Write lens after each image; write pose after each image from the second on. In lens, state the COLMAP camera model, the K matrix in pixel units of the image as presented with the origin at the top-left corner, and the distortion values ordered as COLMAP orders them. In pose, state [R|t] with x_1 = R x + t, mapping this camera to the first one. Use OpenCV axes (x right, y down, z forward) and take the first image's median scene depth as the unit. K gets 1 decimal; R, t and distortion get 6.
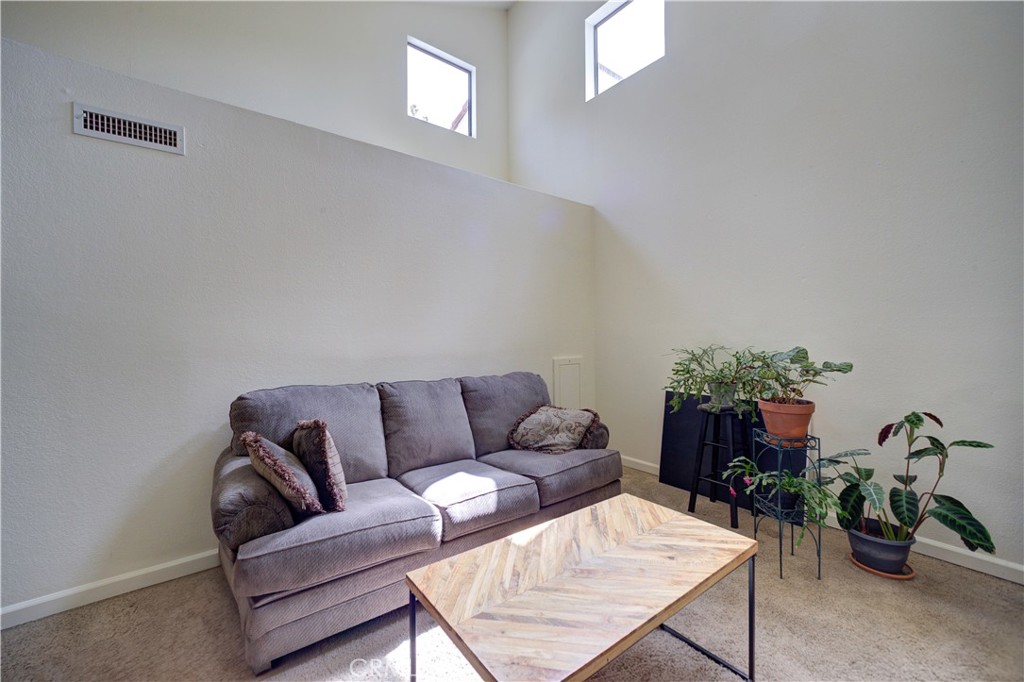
lens RADIAL K [[405.0, 0, 505.9], [0, 405.0, 336.7], [0, 0, 1]] dist [-0.020205, 0.008839]
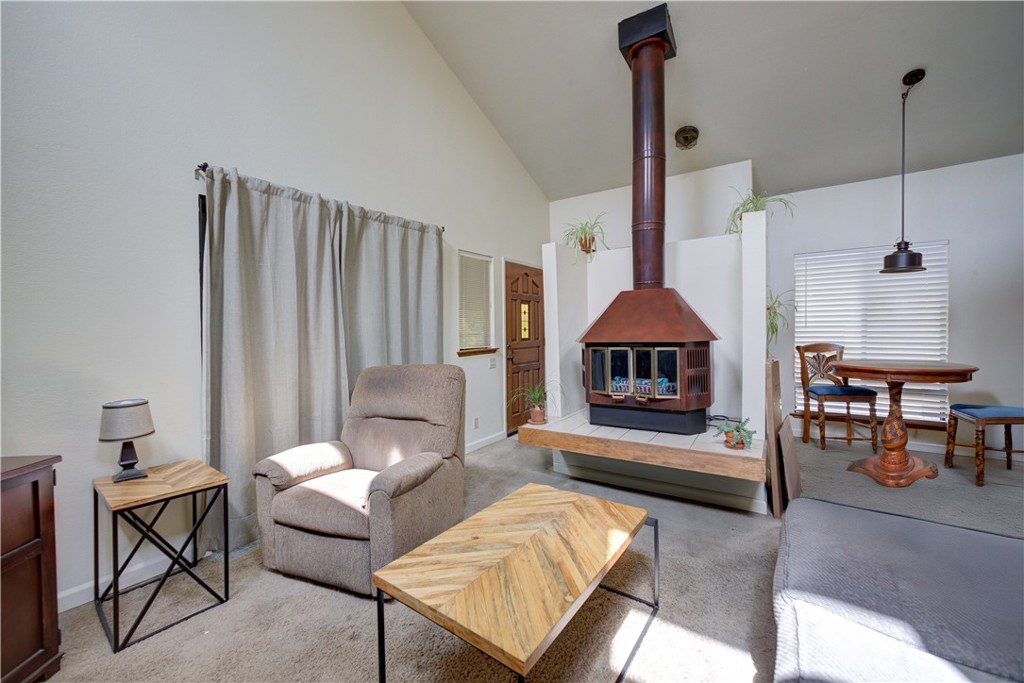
lens RADIAL K [[405.0, 0, 505.9], [0, 405.0, 337.2], [0, 0, 1]] dist [-0.020205, 0.008839]
pose [[-0.953035, 0.024839, -0.301839, 0.505413], [0.019721, 0.999606, 0.019991, -0.010370], [0.302216, 0.013100, -0.953149, 1.600687]]
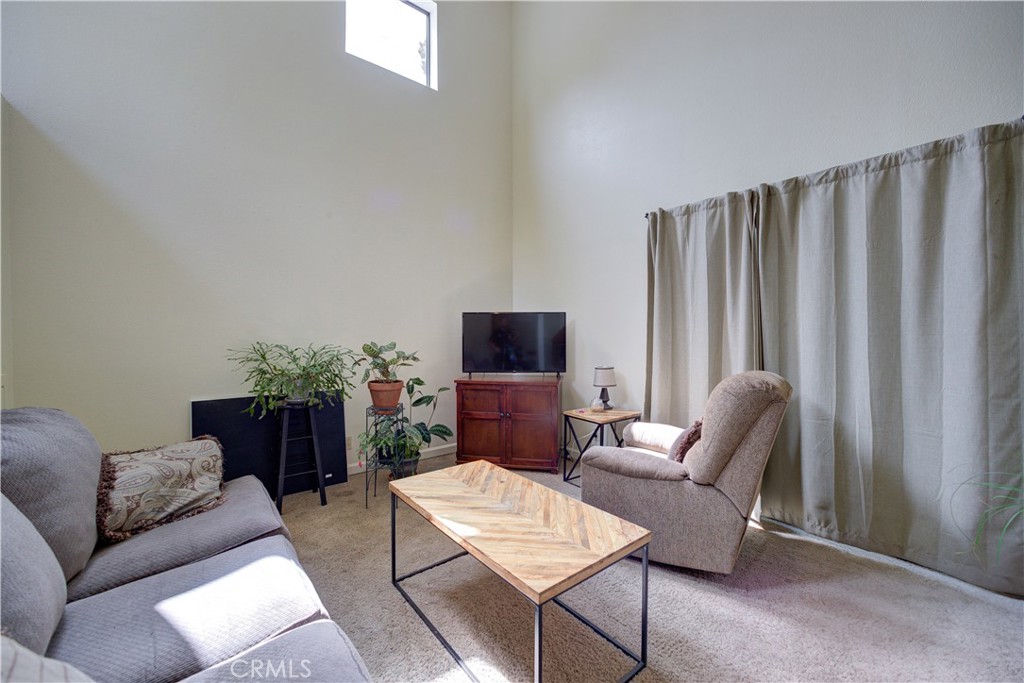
lens RADIAL K [[405.0, 0, 505.9], [0, 405.0, 337.2], [0, 0, 1]] dist [-0.020205, 0.008839]
pose [[-0.034514, -0.006937, 0.999380, -0.841750], [0.001699, 0.999974, 0.007000, 0.003770], [-0.999403, 0.001940, -0.034502, 0.806184]]
